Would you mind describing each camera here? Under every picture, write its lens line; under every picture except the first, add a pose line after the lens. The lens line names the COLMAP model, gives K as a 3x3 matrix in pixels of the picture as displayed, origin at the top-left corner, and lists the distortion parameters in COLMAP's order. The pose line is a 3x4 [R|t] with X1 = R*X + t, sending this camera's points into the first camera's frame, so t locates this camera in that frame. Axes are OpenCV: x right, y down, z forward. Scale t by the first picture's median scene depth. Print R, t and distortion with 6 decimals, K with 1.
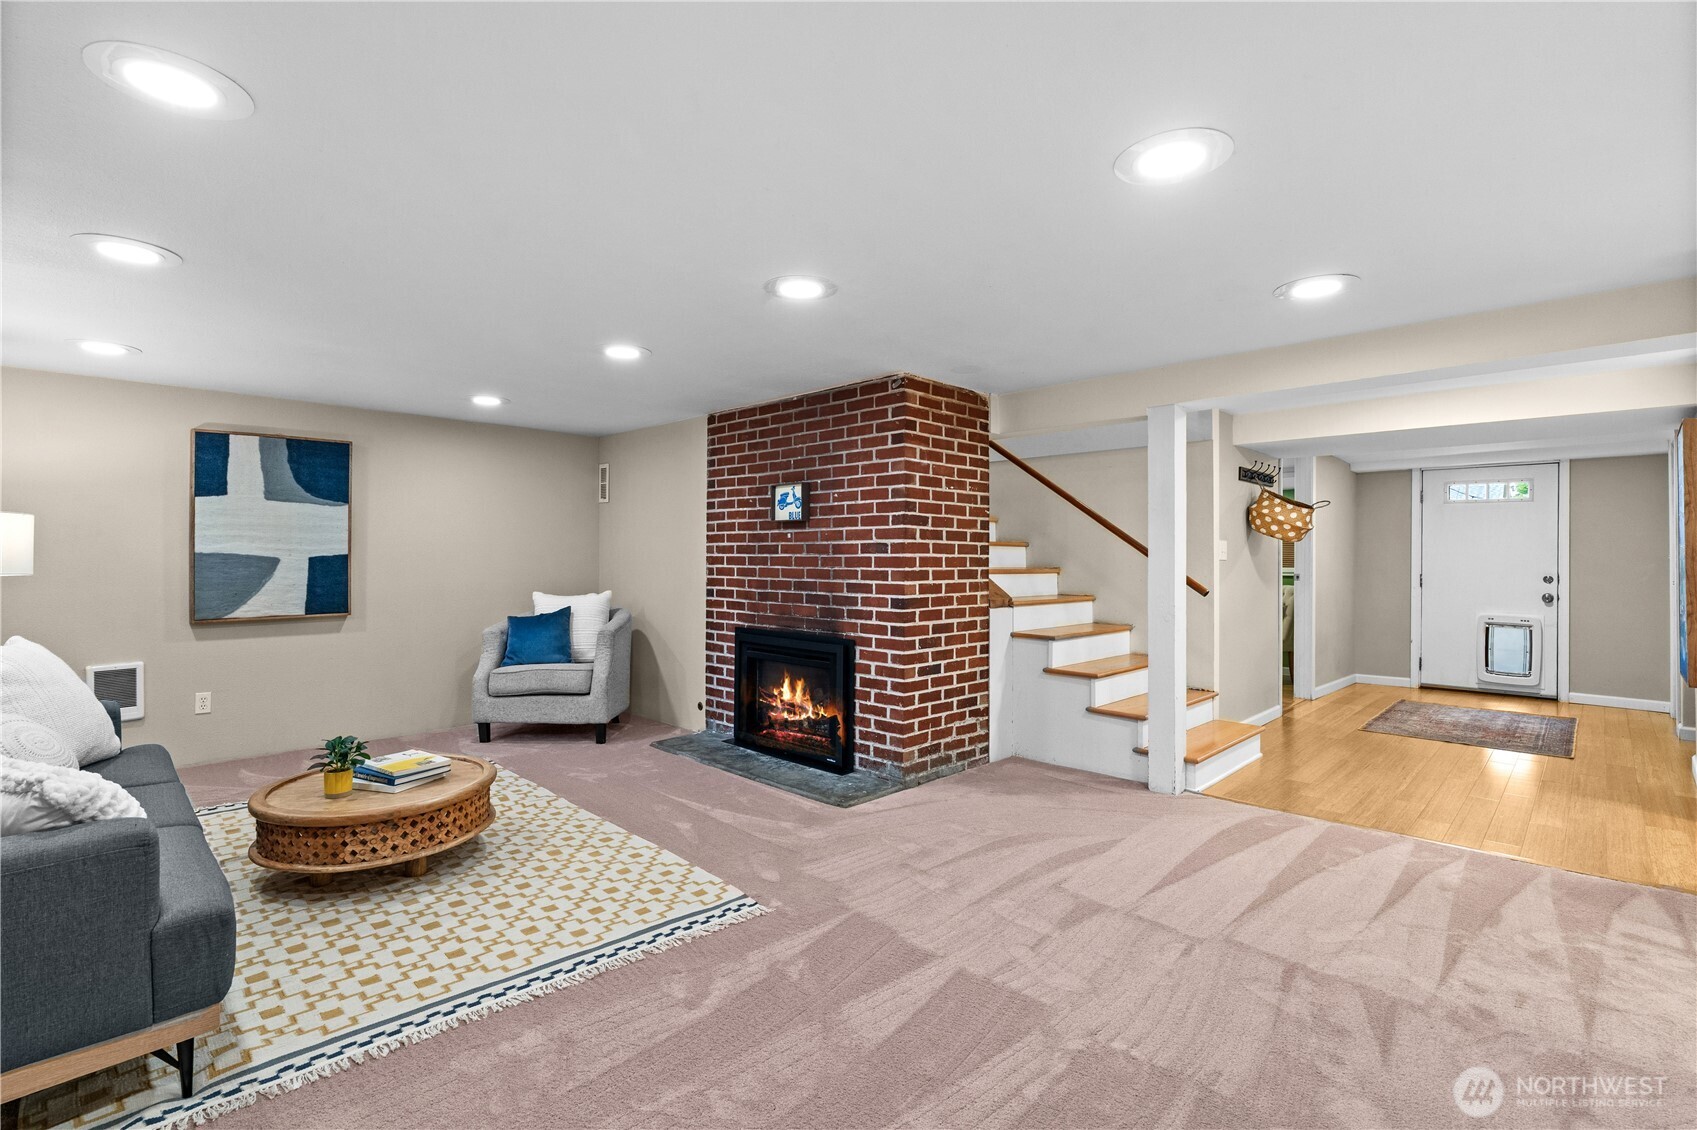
lens RADIAL K [[781.5, 0, 858.1], [0, 781.5, 559.8], [0, 0, 1]] dist [-0.003713, 0.003176]
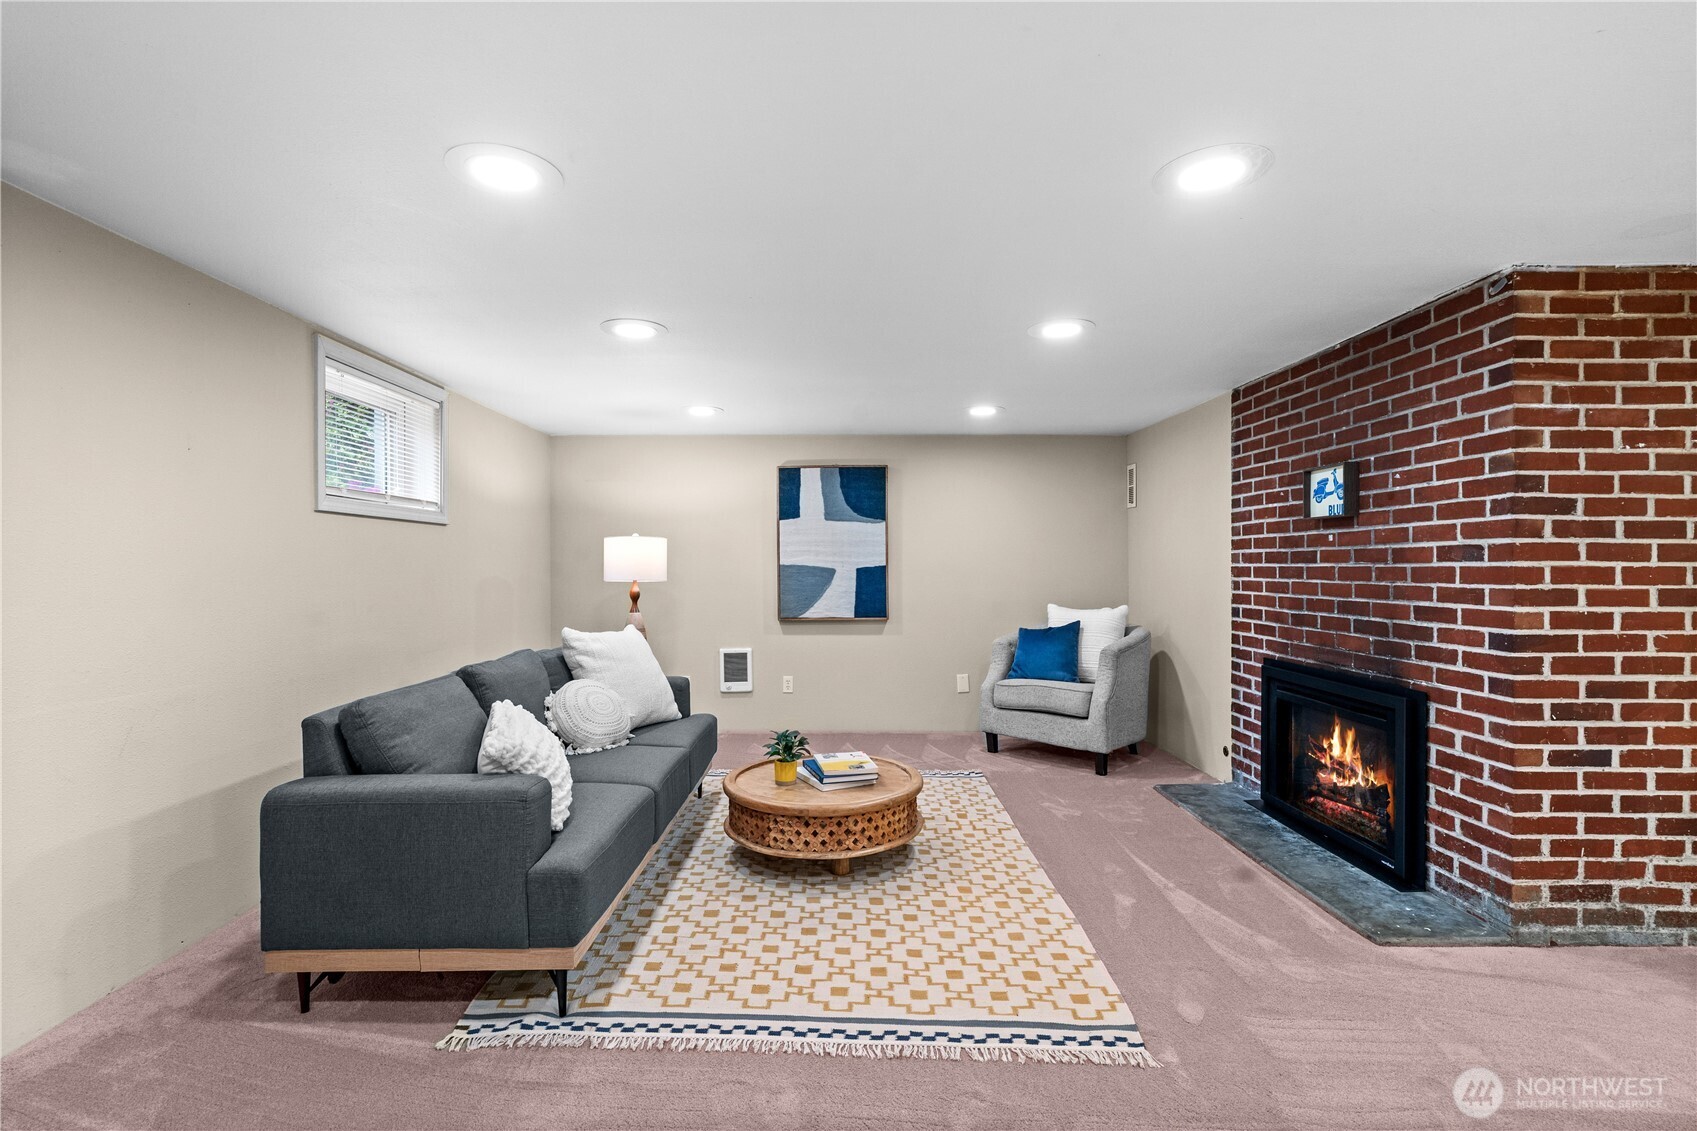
lens RADIAL K [[781.5, 0, 840.9], [0, 781.5, 572.6], [0, 0, 1]] dist [-0.003713, 0.003176]
pose [[0.701586, 0.002892, -0.712579, 0.121184], [-0.001391, 0.999995, 0.002689, 0.000055], [0.712583, -0.000895, 0.701587, 0.188384]]
